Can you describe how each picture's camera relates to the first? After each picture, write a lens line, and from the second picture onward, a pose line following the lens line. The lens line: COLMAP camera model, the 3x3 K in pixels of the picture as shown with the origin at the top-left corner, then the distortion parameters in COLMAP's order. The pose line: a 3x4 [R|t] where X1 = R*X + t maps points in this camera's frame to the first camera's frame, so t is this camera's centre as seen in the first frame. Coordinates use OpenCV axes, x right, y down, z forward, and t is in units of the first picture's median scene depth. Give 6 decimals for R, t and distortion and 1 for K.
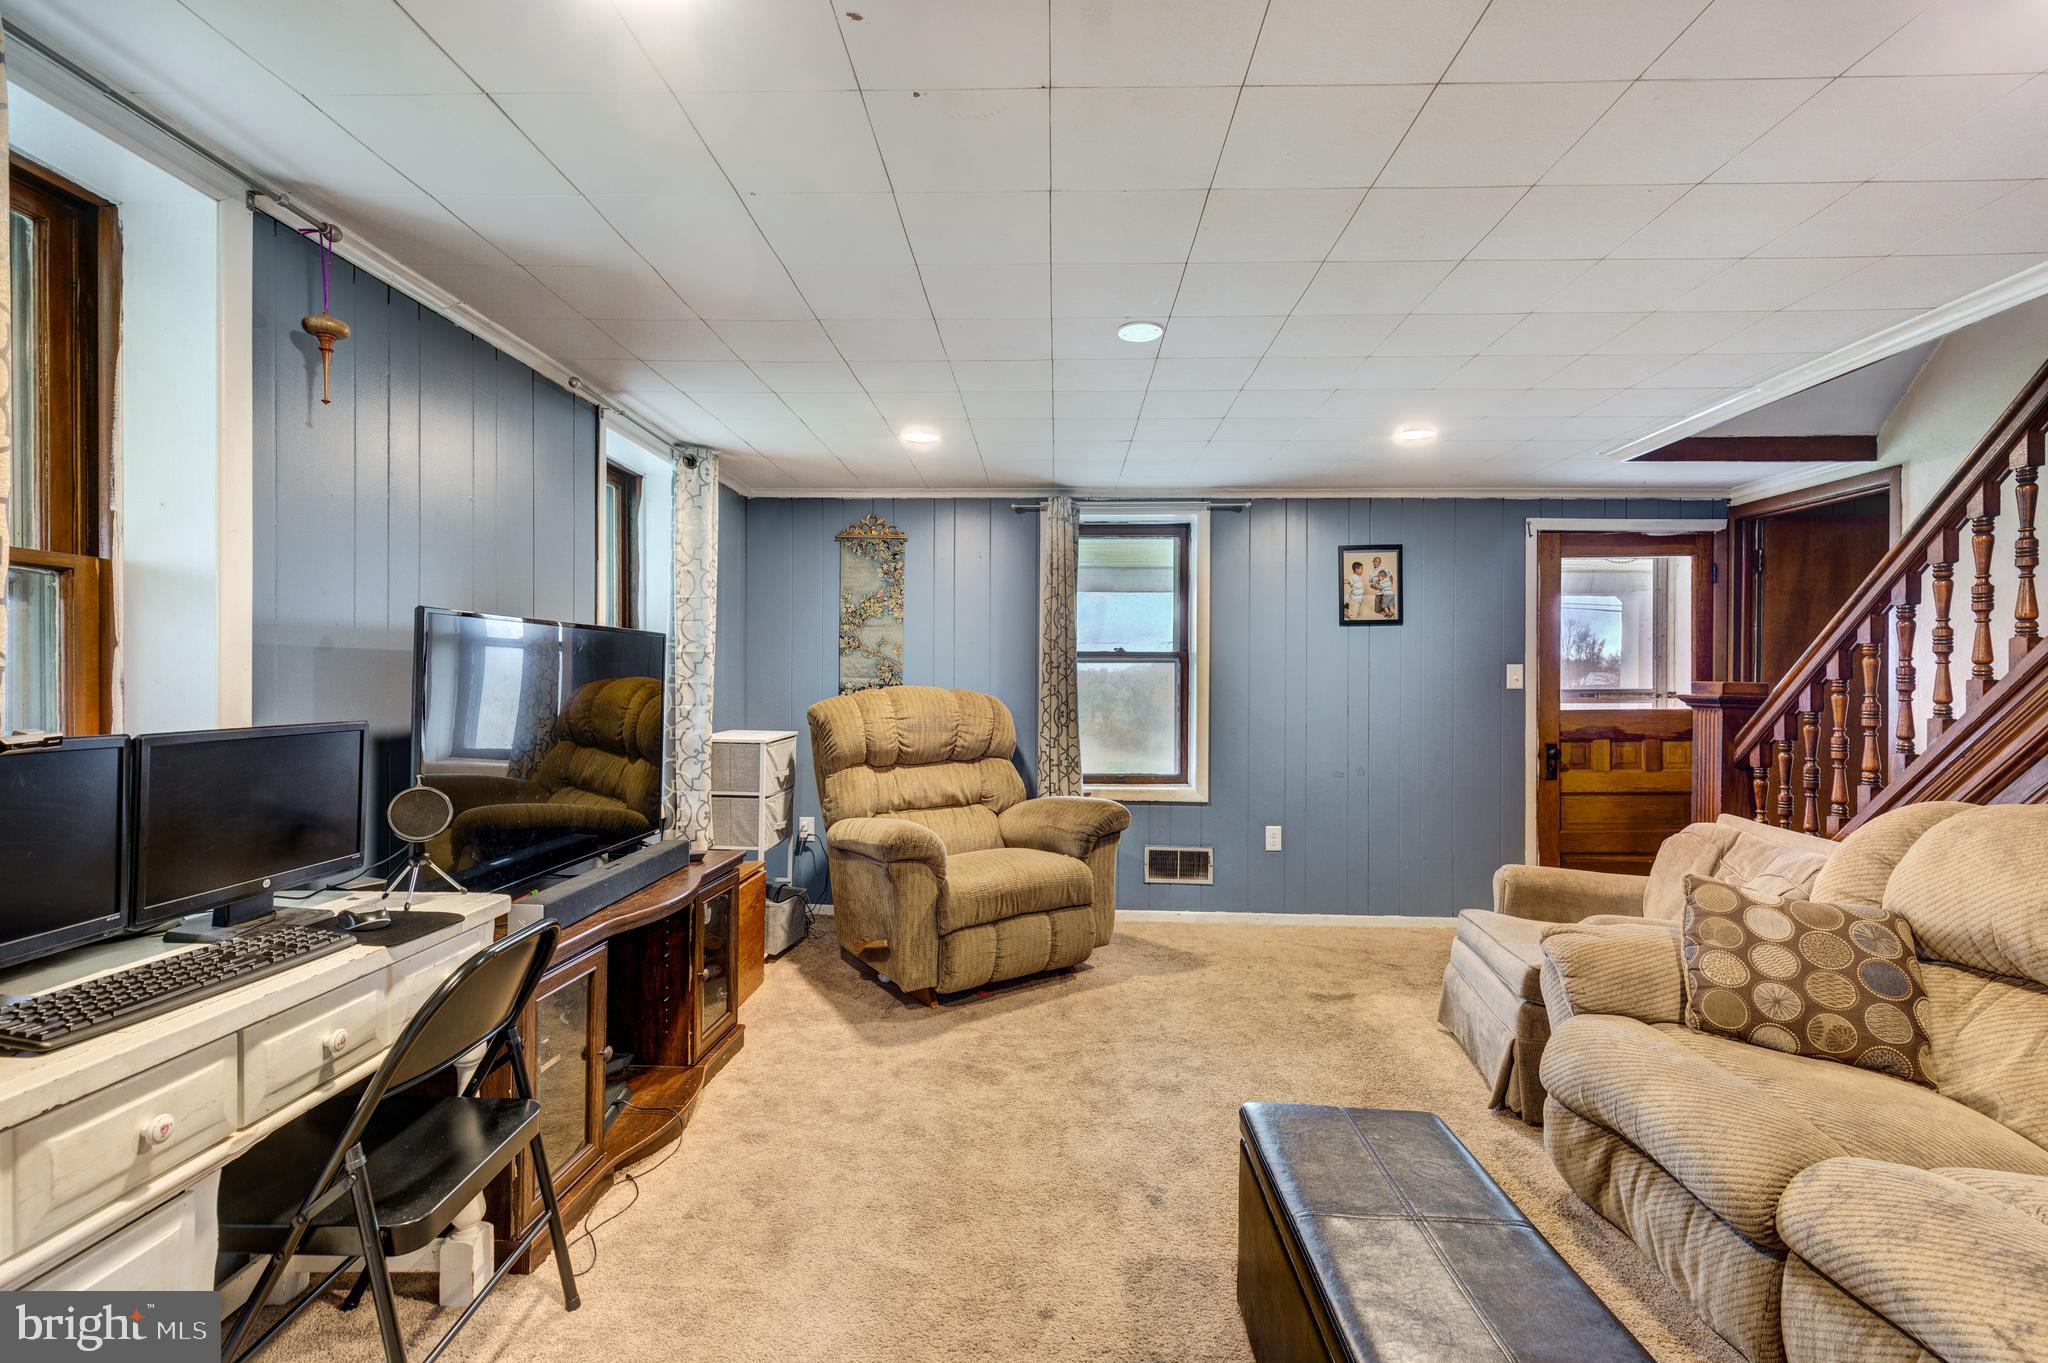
lens RADIAL K [[940.7, 0, 1035.7], [0, 940.7, 681.6], [0, 0, 1]] dist [0.013542, -0.001894]
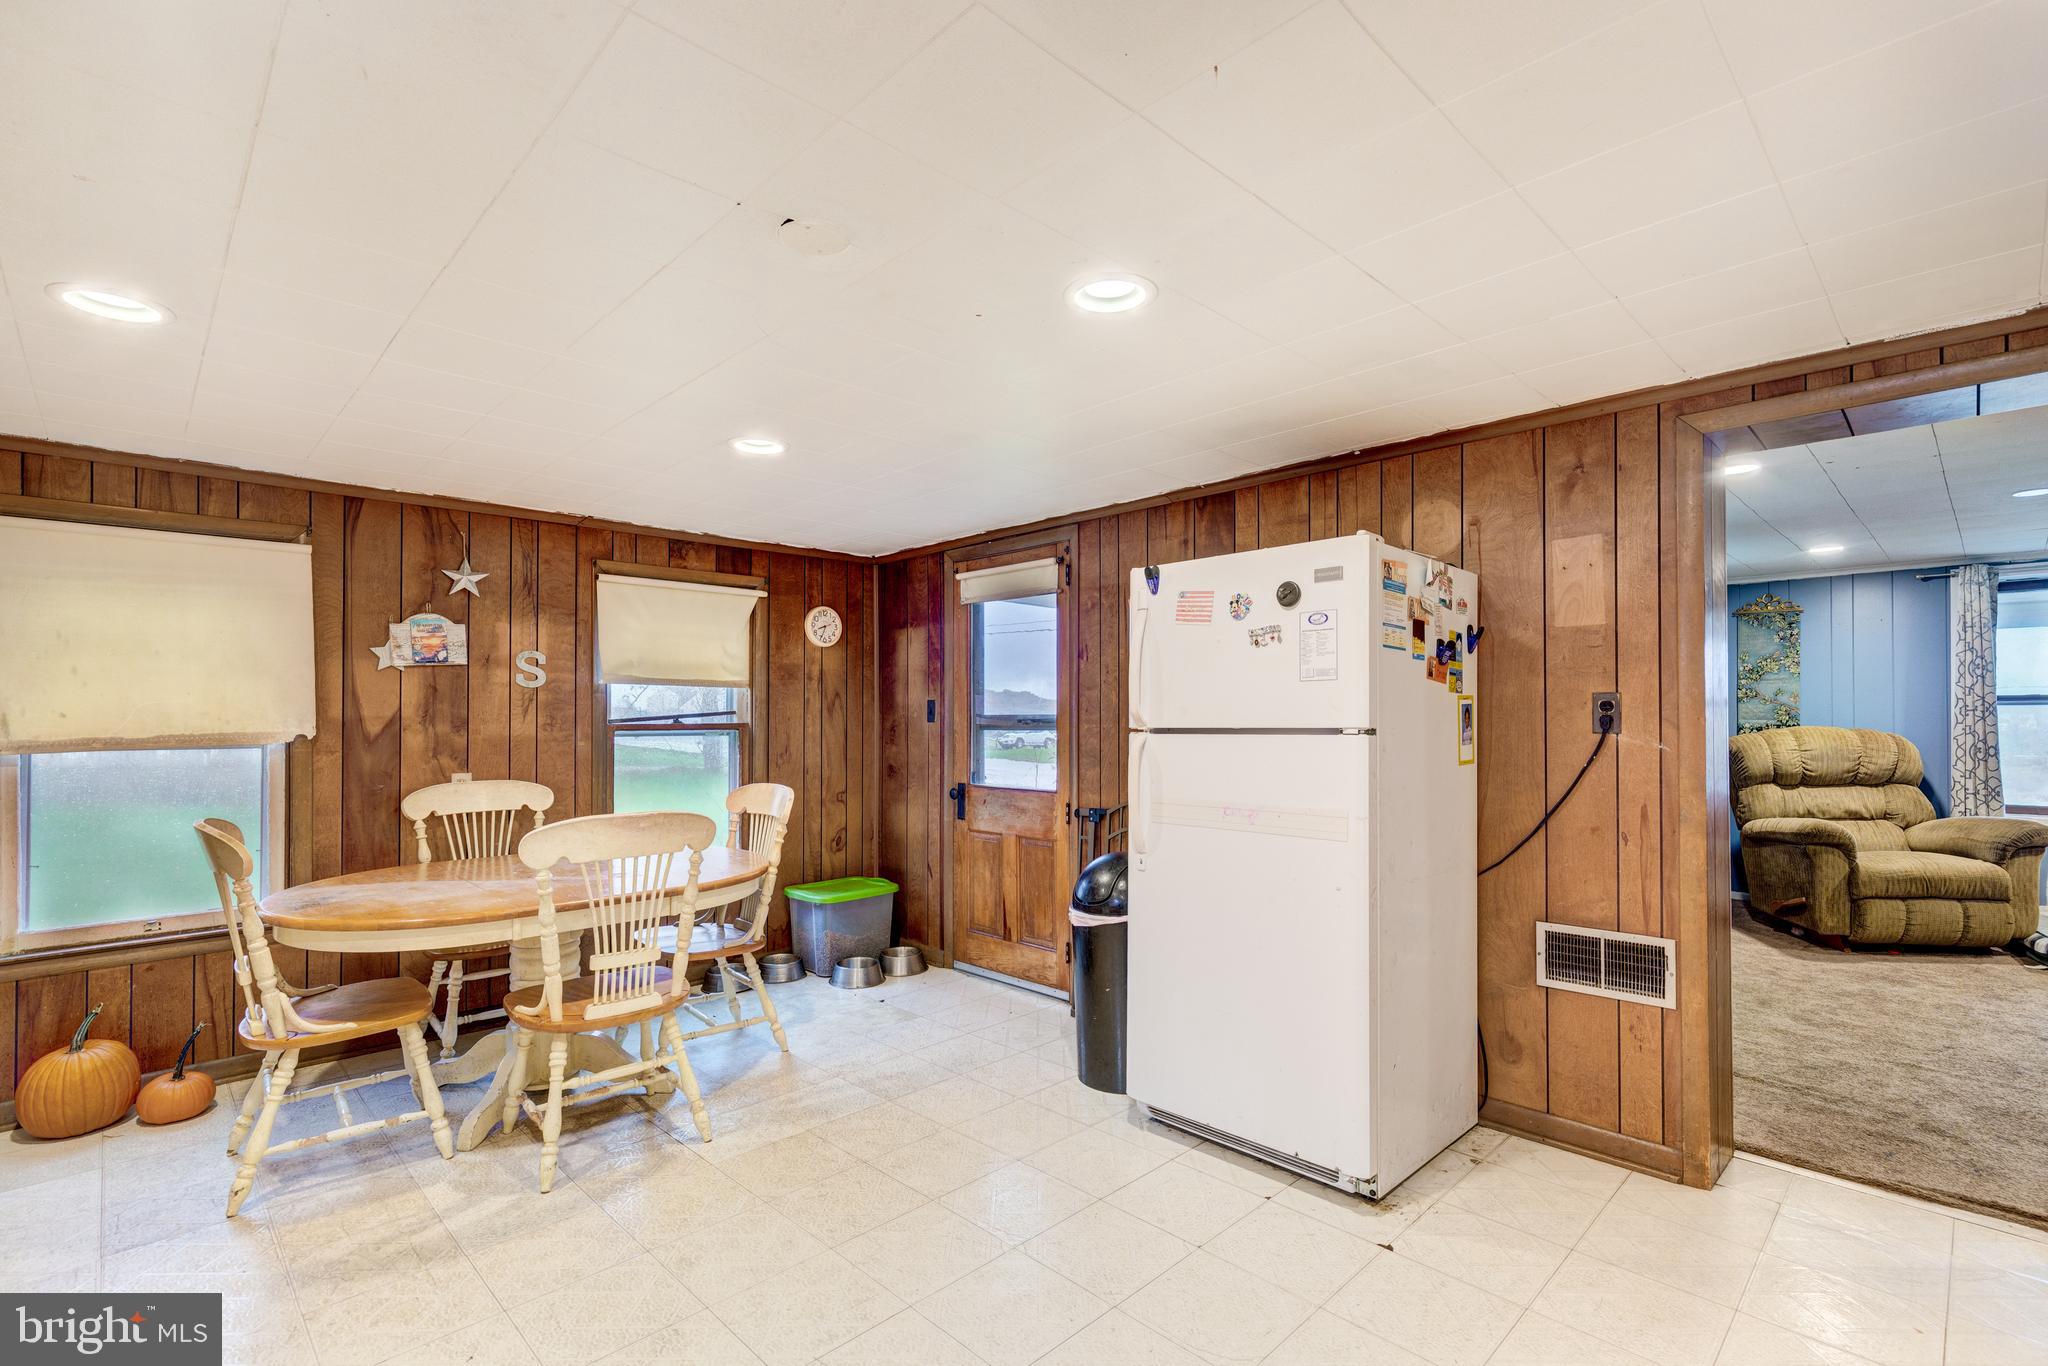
lens RADIAL K [[940.7, 0, 1034.1], [0, 940.7, 717.2], [0, 0, 1]] dist [0.013542, -0.001894]
pose [[0.715682, -0.008267, -0.698377, 0.015587], [0.006486, 0.999965, -0.005191, -0.008434], [0.698396, -0.000814, 0.715711, -0.737895]]
